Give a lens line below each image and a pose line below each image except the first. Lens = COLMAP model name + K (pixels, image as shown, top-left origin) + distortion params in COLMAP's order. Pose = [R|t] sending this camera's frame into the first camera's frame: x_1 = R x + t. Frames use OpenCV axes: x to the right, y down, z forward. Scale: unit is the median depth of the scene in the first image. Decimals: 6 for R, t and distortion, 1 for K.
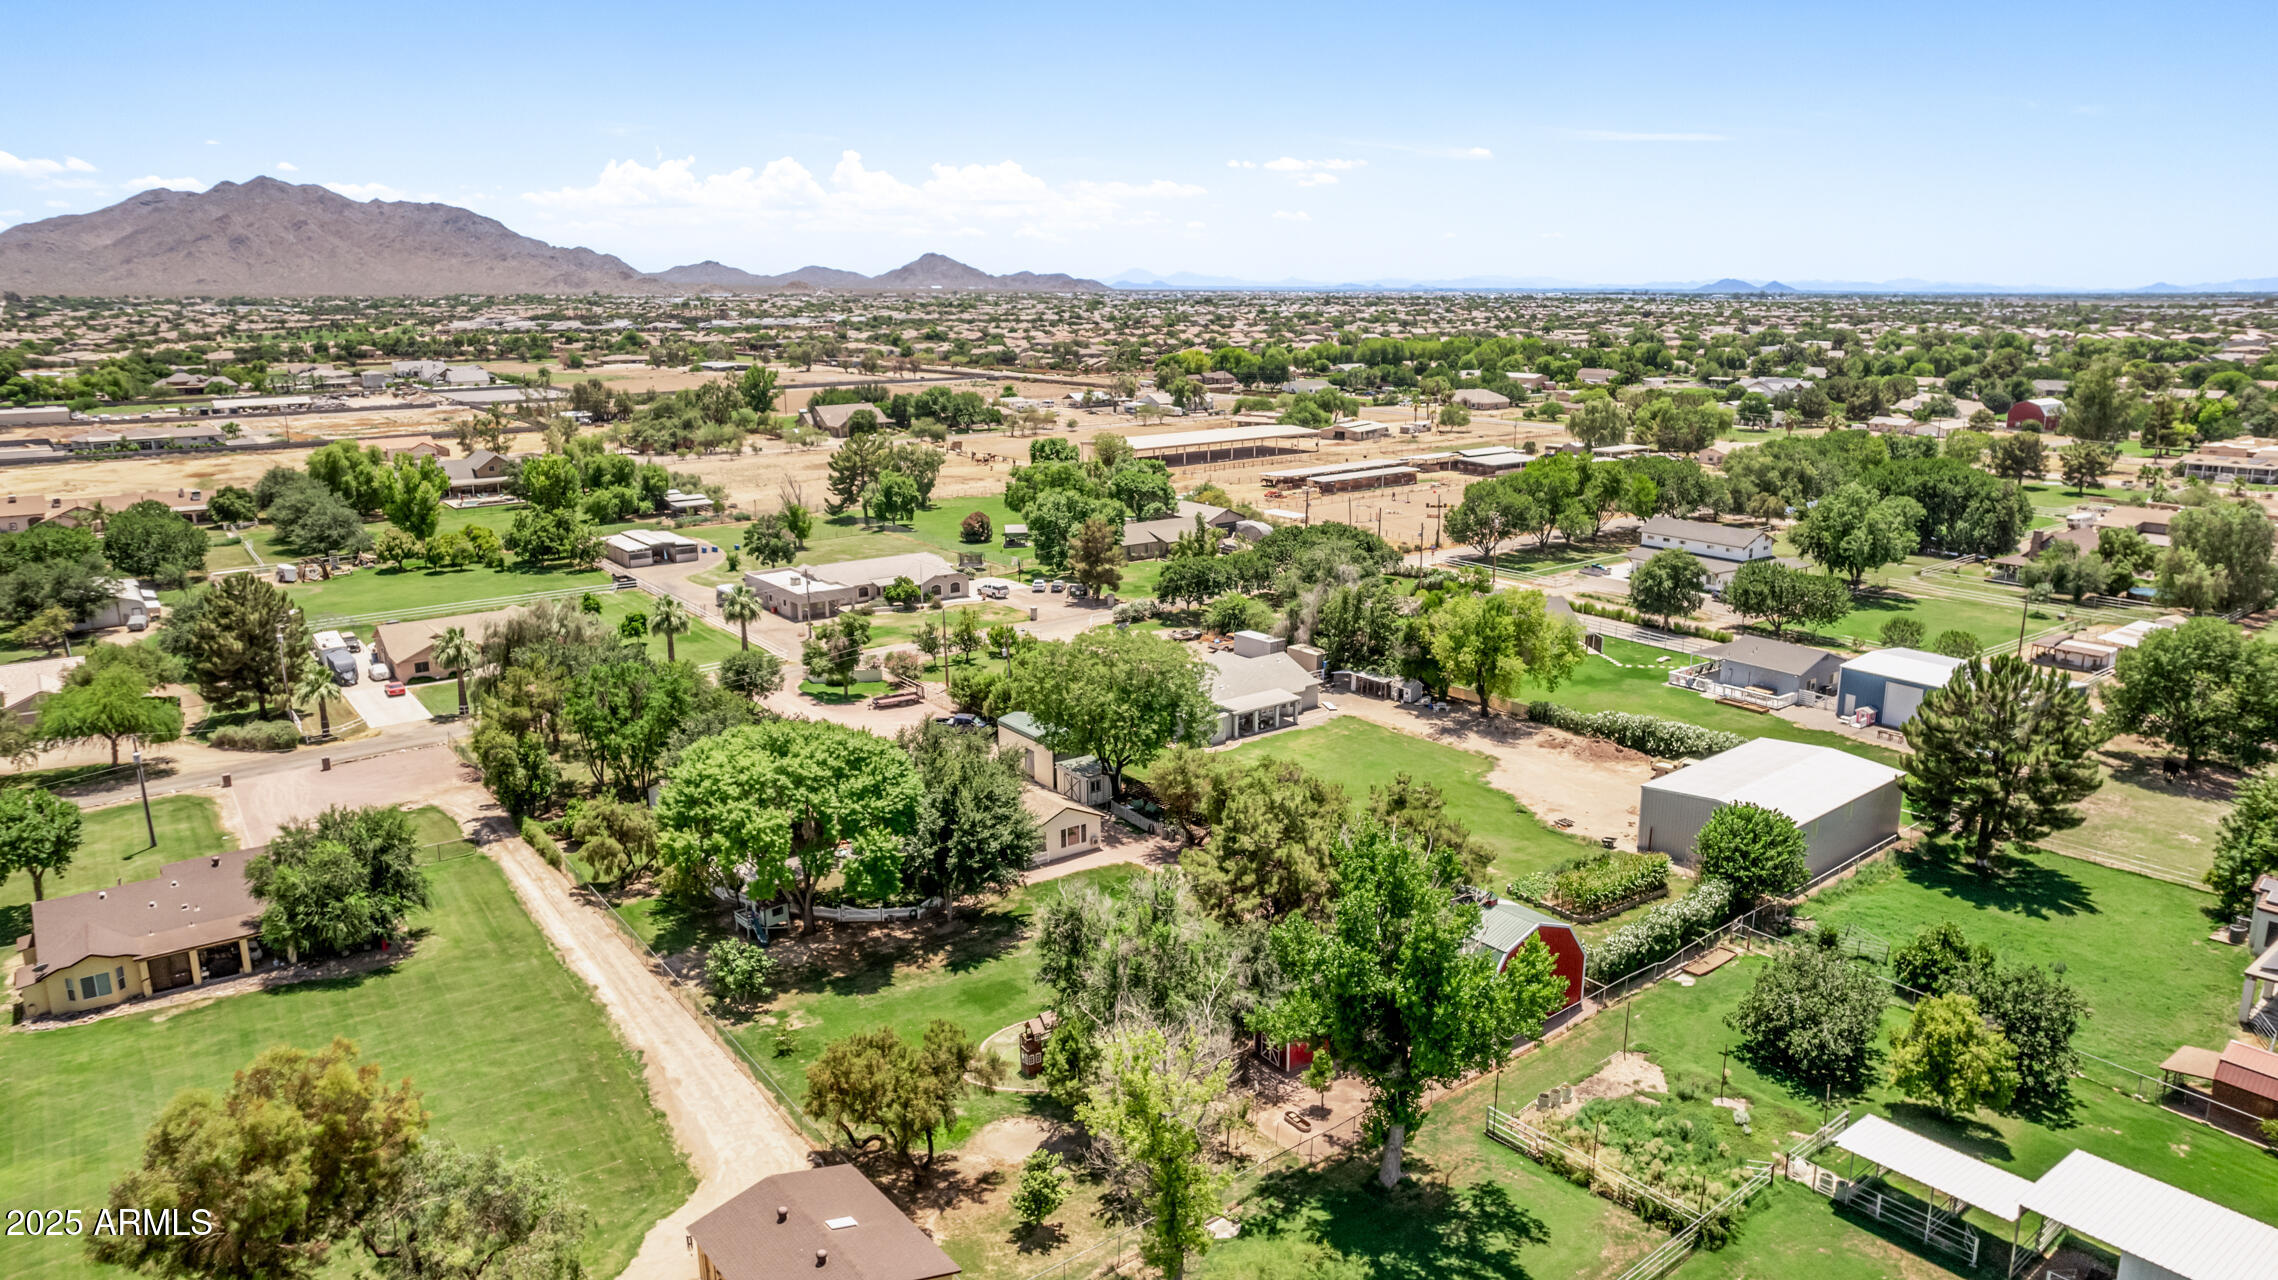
lens RADIAL K [[1493.4, 0, 1139.0], [0, 1493.4, 640.0], [0, 0, 1]] dist [-0.068112, 0.062059]
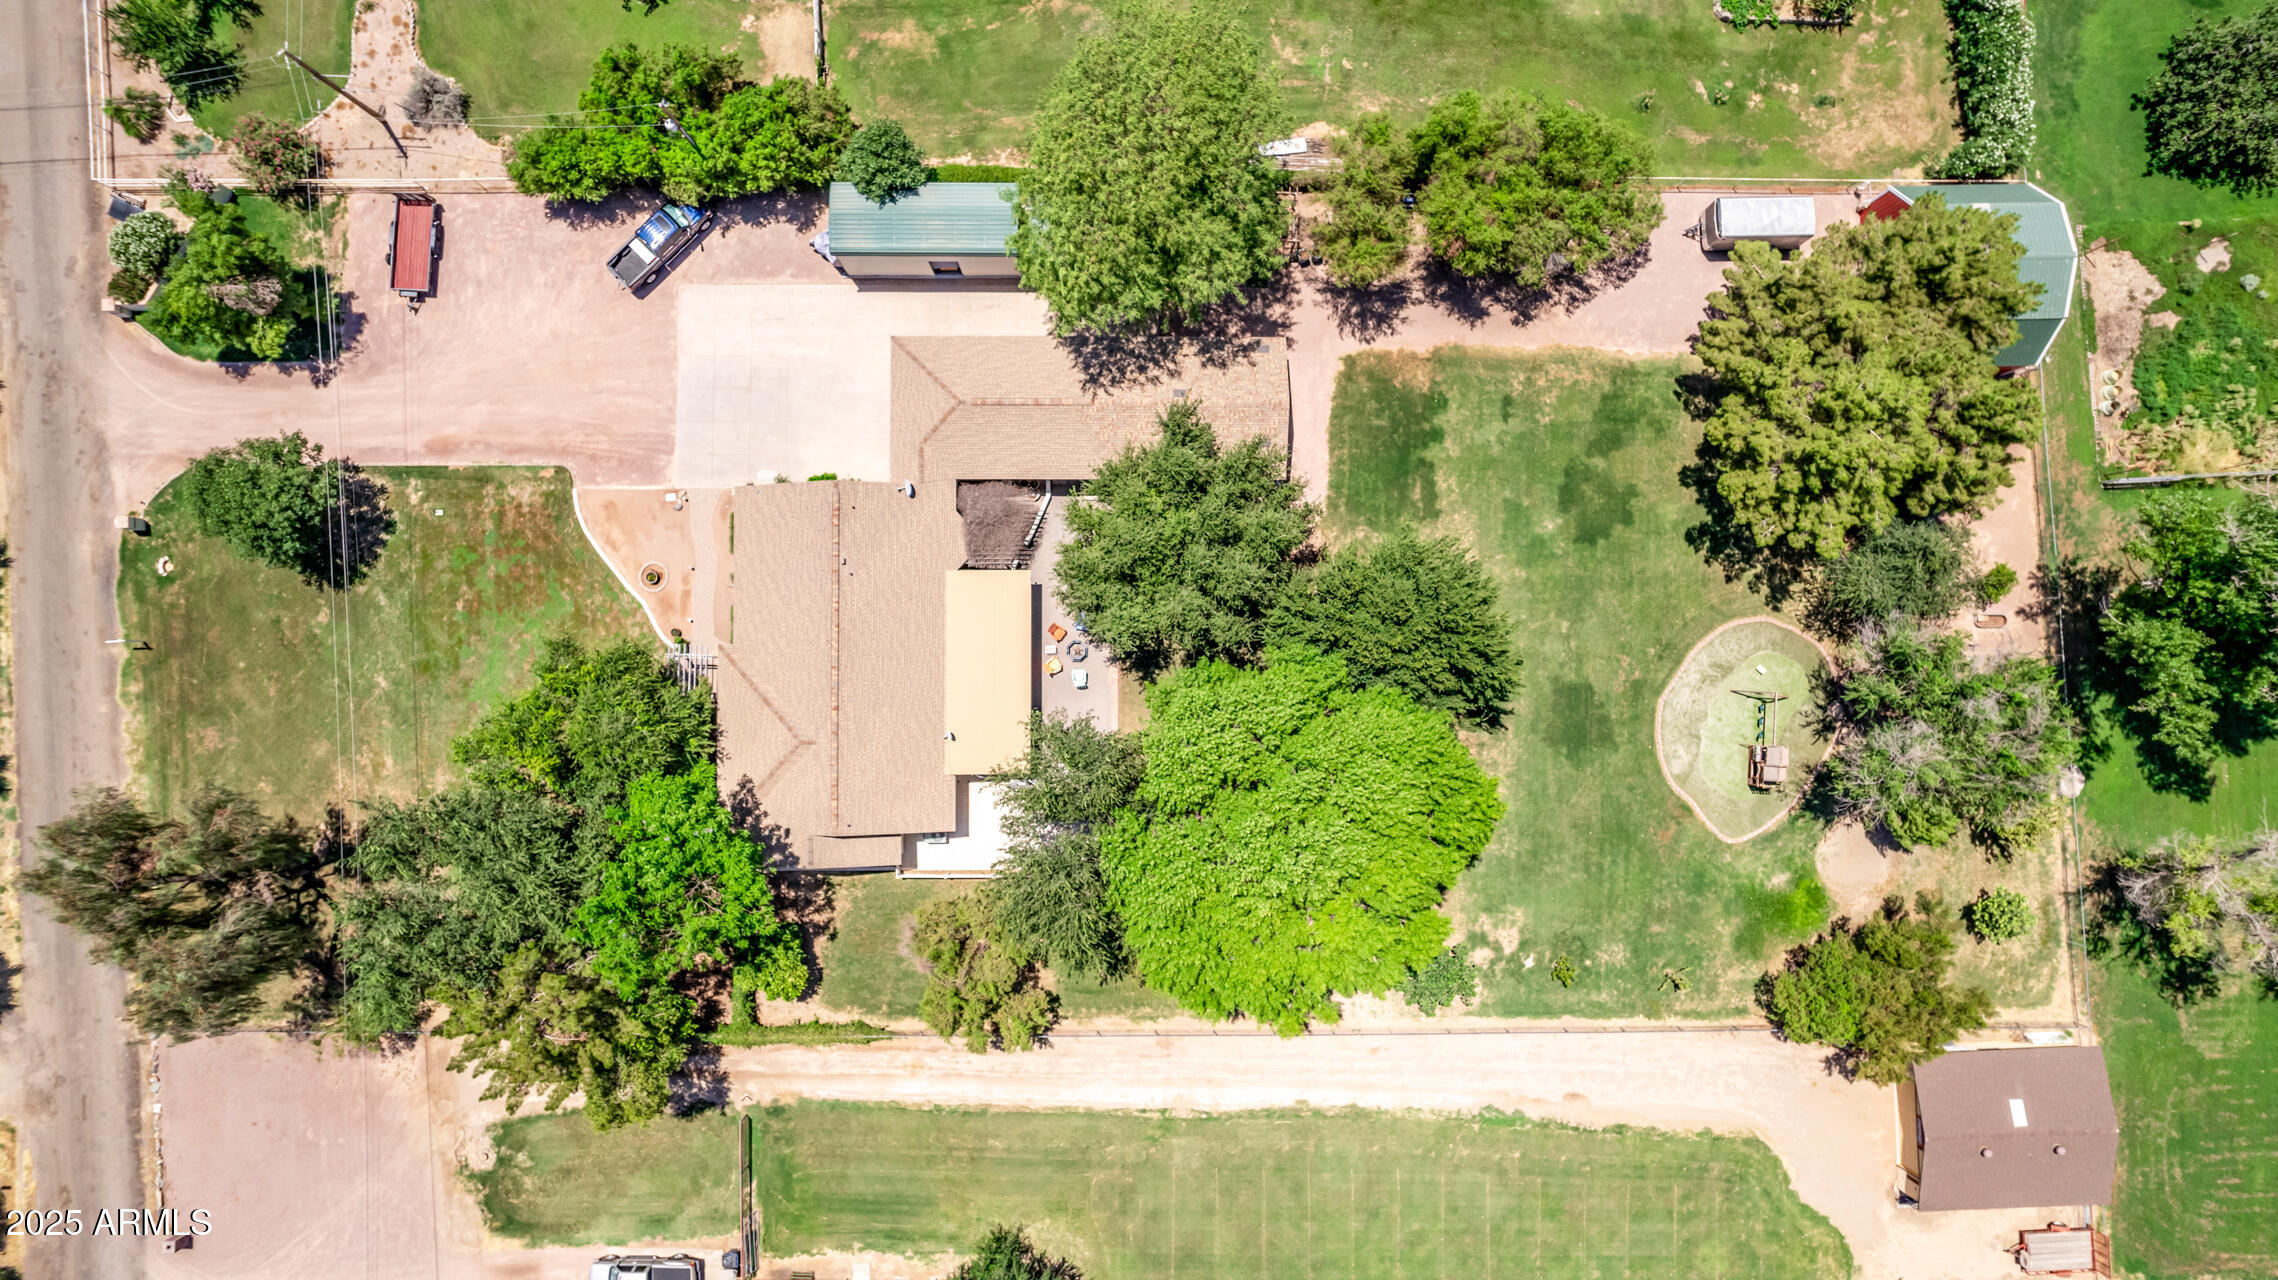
lens RADIAL K [[1527.9, 0, 1139.0], [0, 1527.9, 640.0], [0, 0, 1]] dist [-0.060533, 0.031522]
pose [[0.587124, -0.809085, 0.025841, -0.138130], [0.182137, 0.163140, 0.969645, -0.392730], [-0.788741, -0.564595, 0.243147, 0.602173]]
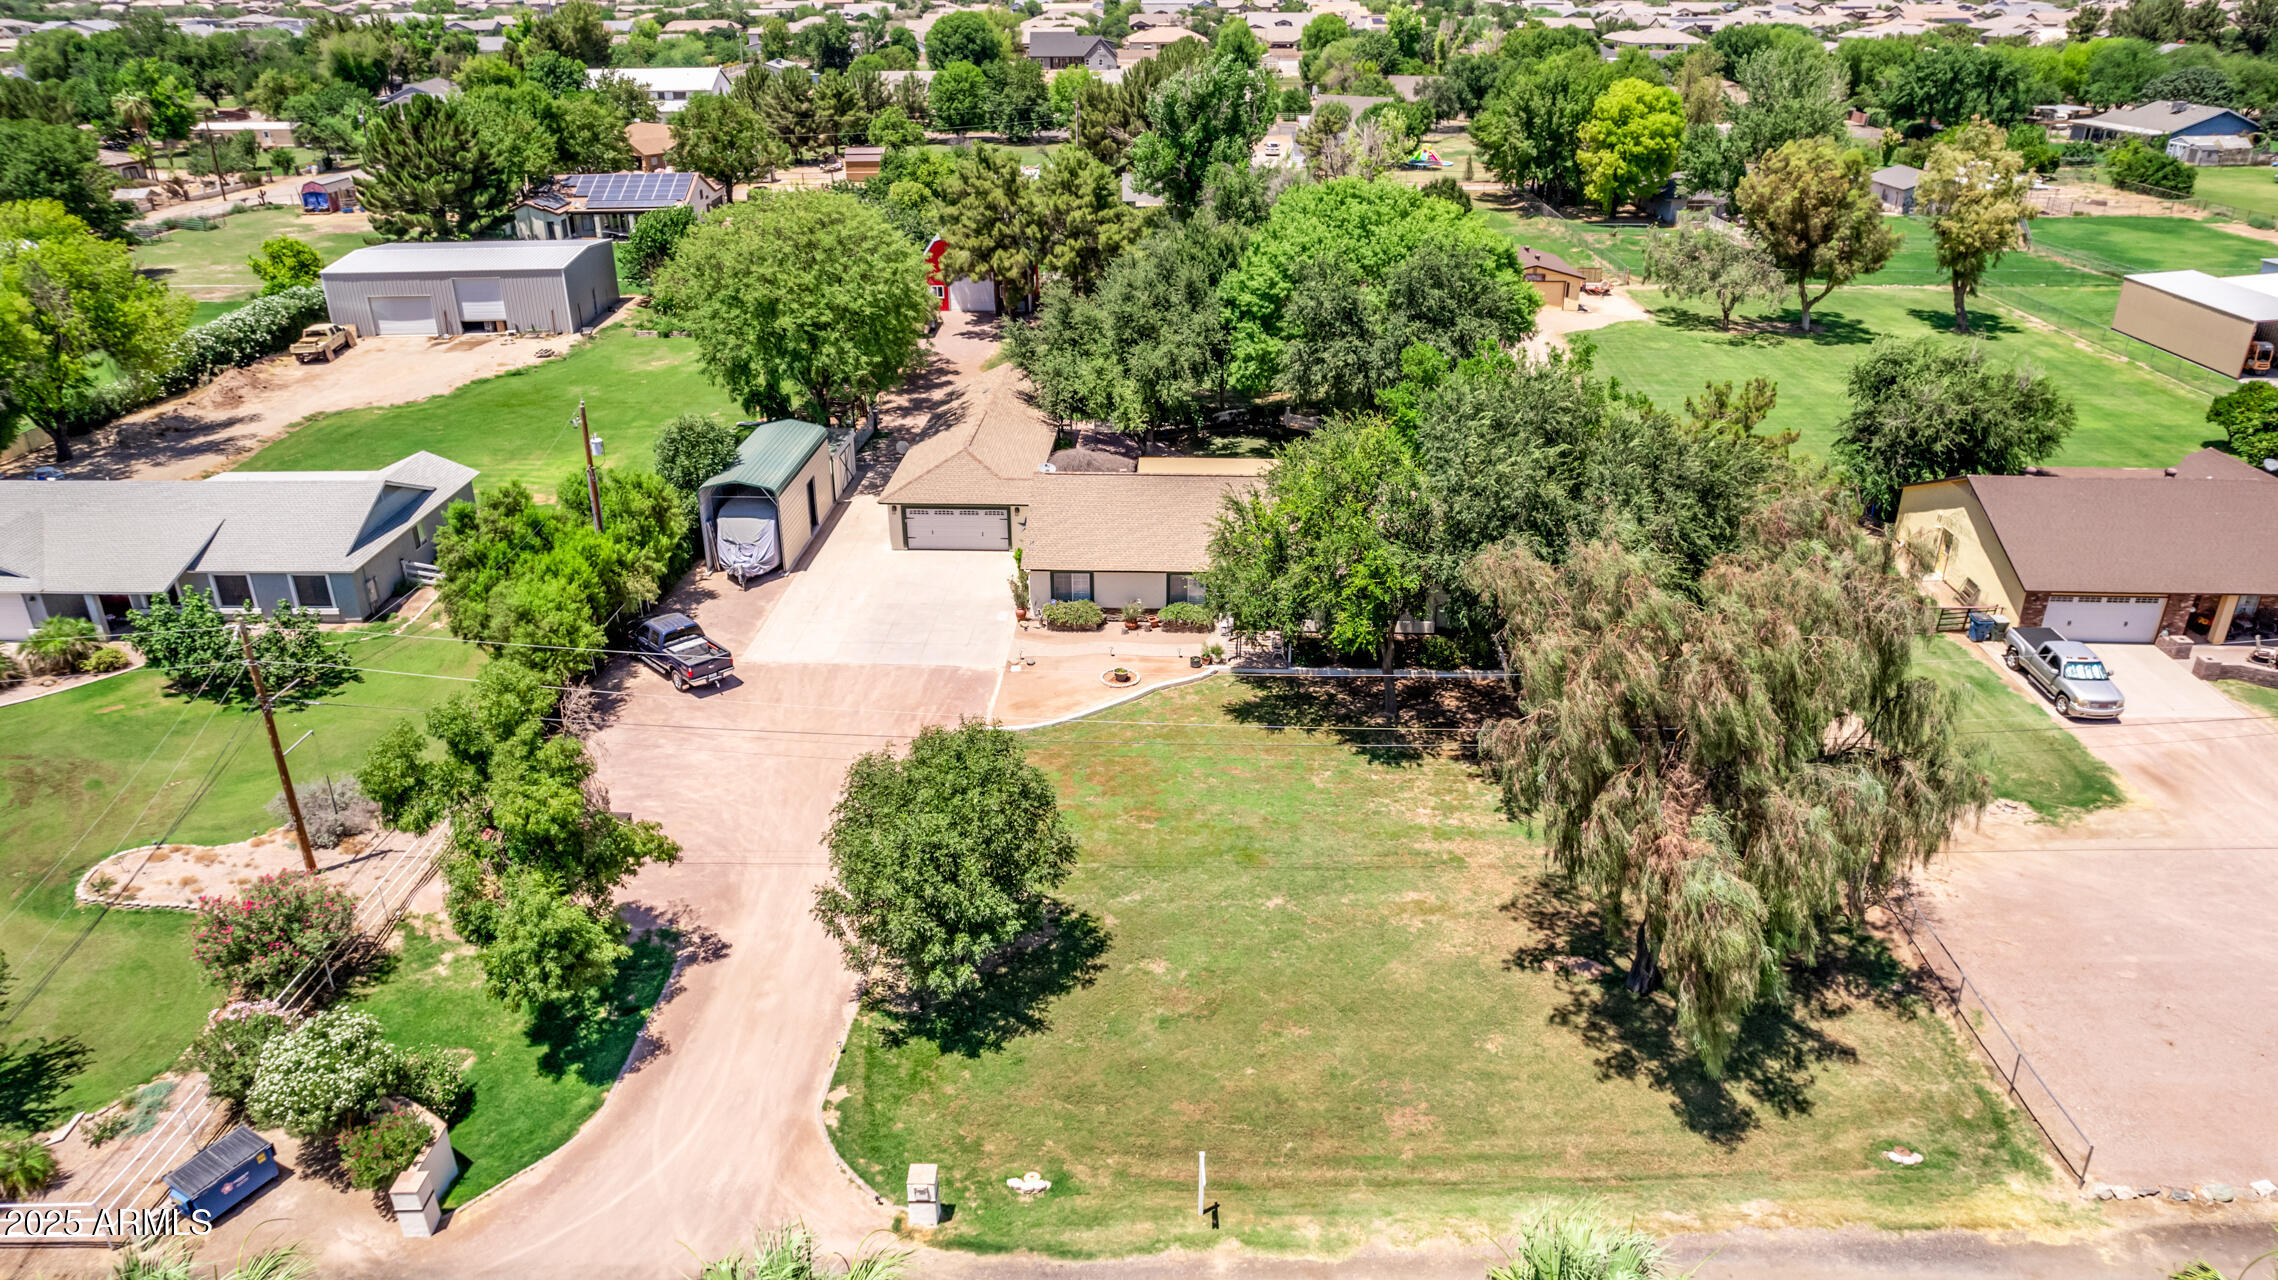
lens RADIAL K [[1491.6, 0, 1144.0], [0, 1491.6, 638.5], [0, 0, 1]] dist [-0.075179, 0.068797]
pose [[-0.782064, -0.263152, 0.564912, -0.420204], [0.147655, 0.802420, 0.578204, -0.149522], [-0.605453, 0.535605, -0.588688, 1.084227]]
